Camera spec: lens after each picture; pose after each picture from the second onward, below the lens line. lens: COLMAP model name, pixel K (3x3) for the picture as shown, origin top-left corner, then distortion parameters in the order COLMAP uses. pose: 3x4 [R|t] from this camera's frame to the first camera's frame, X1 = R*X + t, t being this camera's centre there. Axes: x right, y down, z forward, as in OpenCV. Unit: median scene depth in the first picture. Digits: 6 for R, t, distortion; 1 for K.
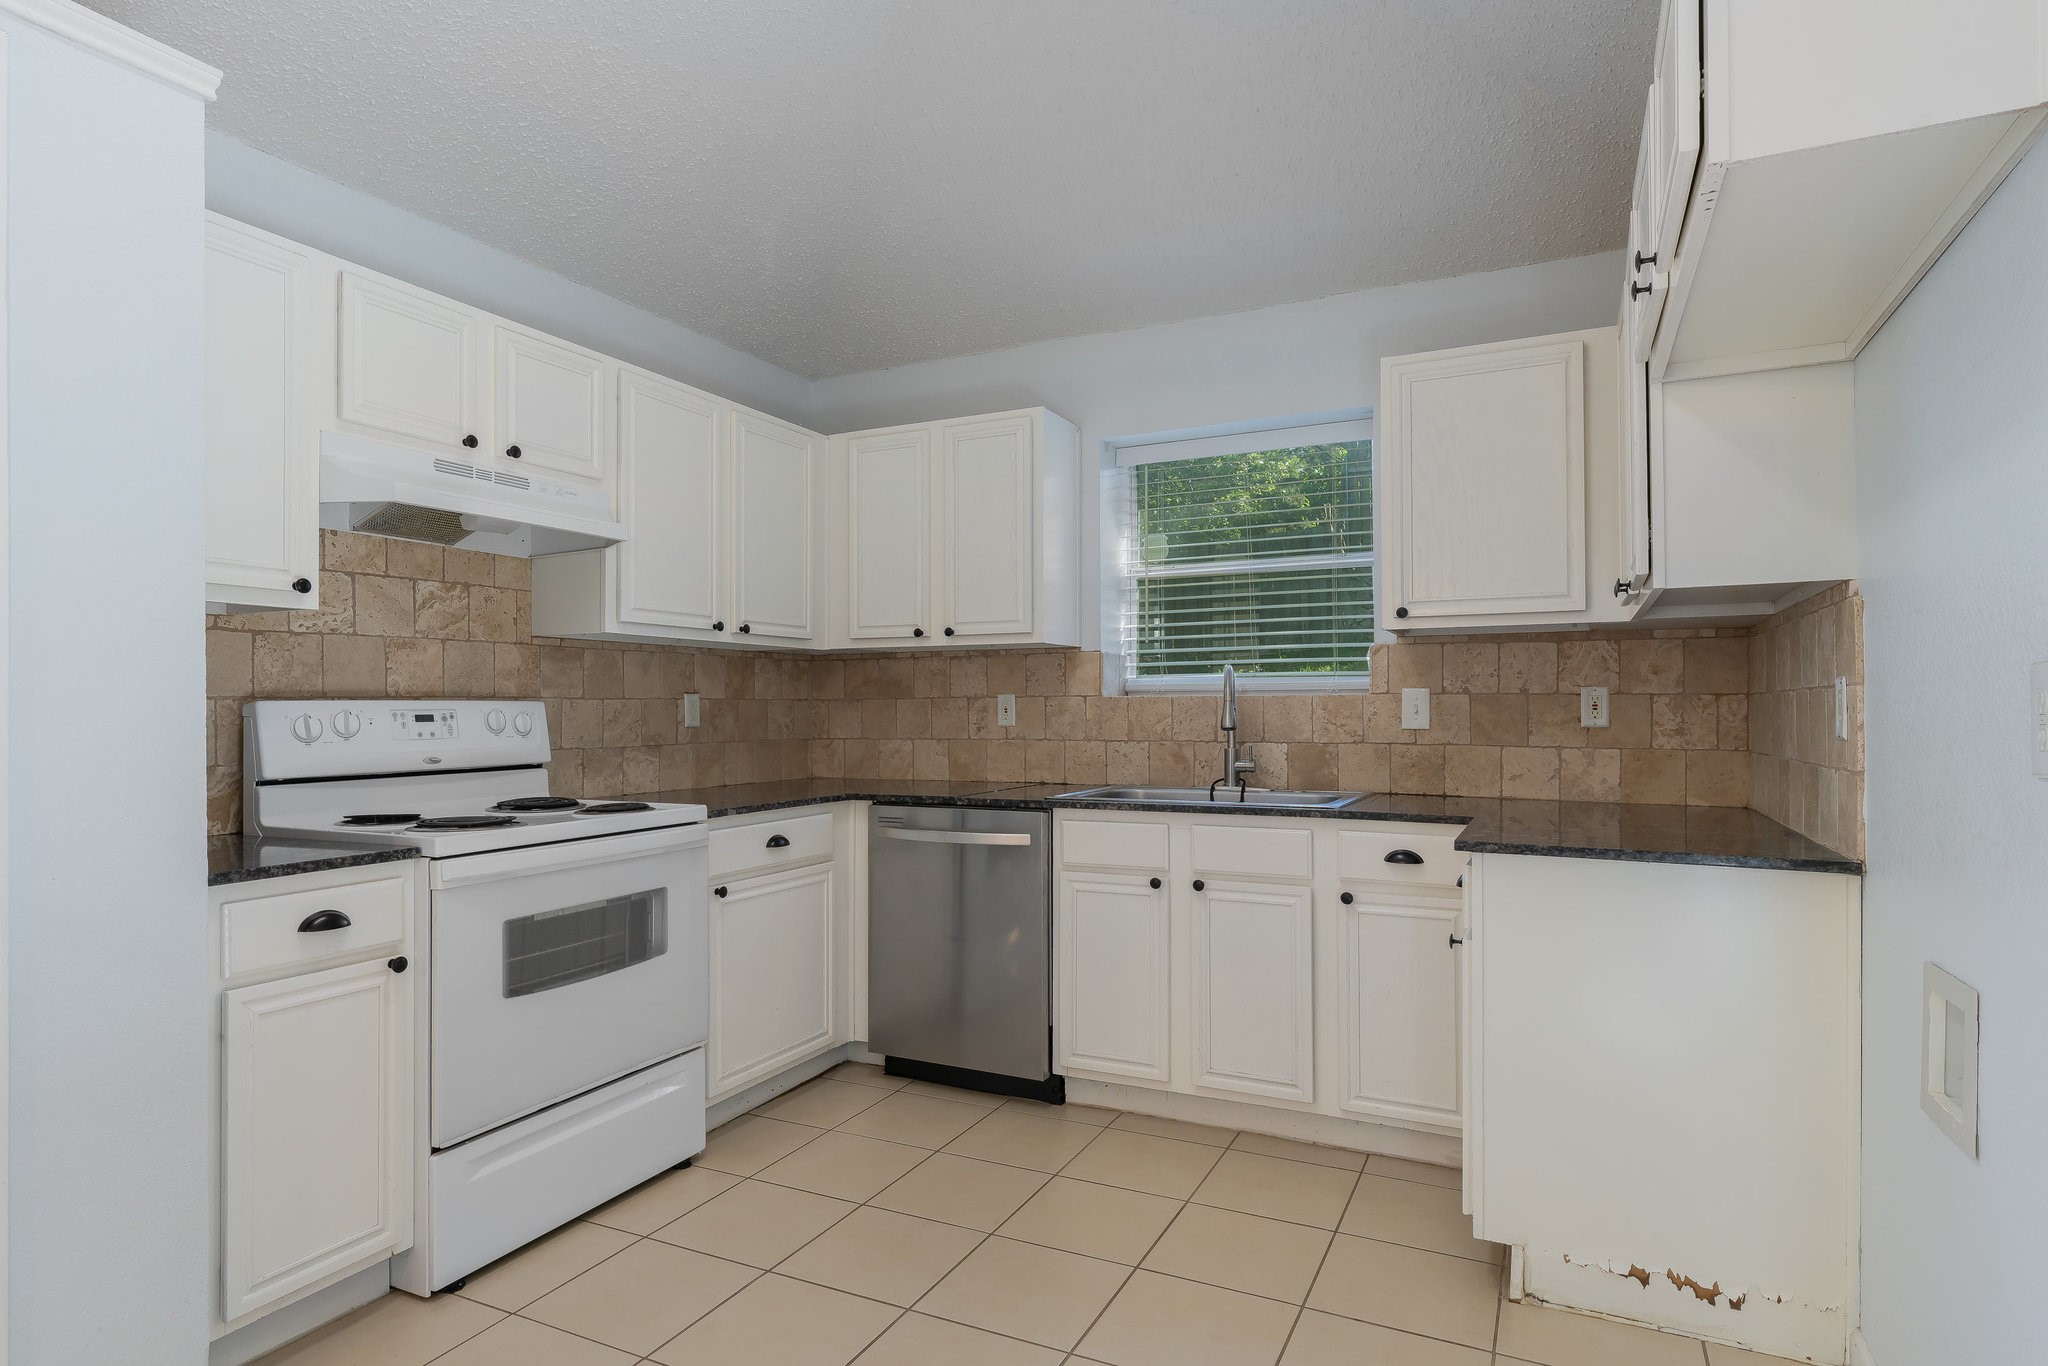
lens RADIAL K [[1112.7, 0, 1004.3], [0, 1112.7, 701.0], [0, 0, 1]] dist [0.002949, -0.000757]
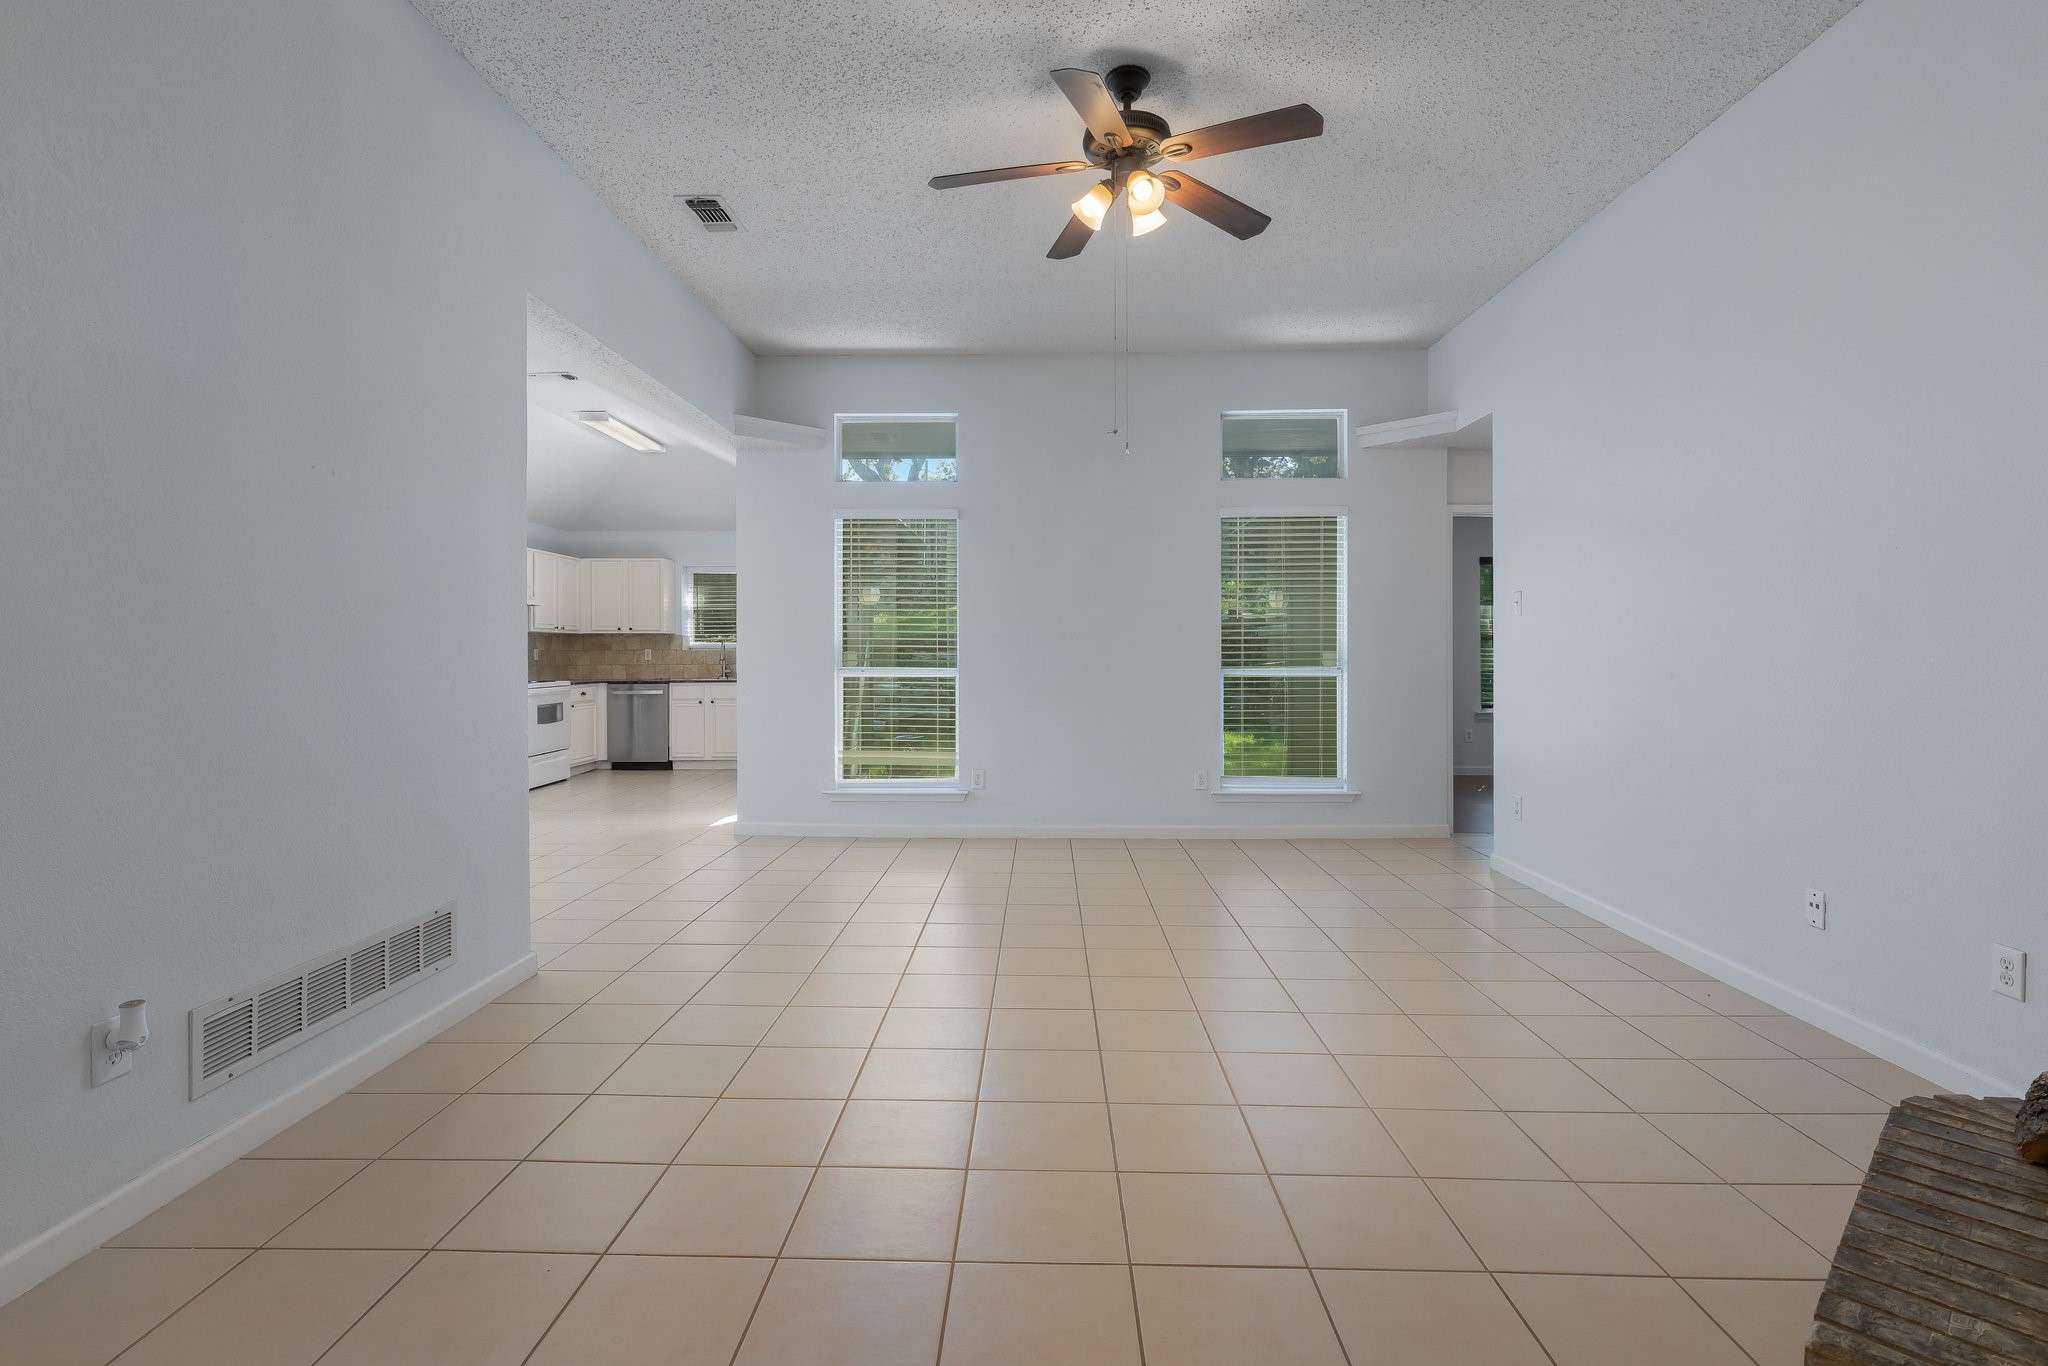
lens RADIAL K [[981.7, 0, 1018.7], [0, 981.7, 668.4], [0, 0, 1]] dist [-0.001691, -0.000370]
pose [[0.902213, -0.004923, 0.431264, -0.285964], [-0.003820, 0.999804, 0.019403, -0.011175], [-0.431275, -0.019153, 0.902017, -2.169196]]
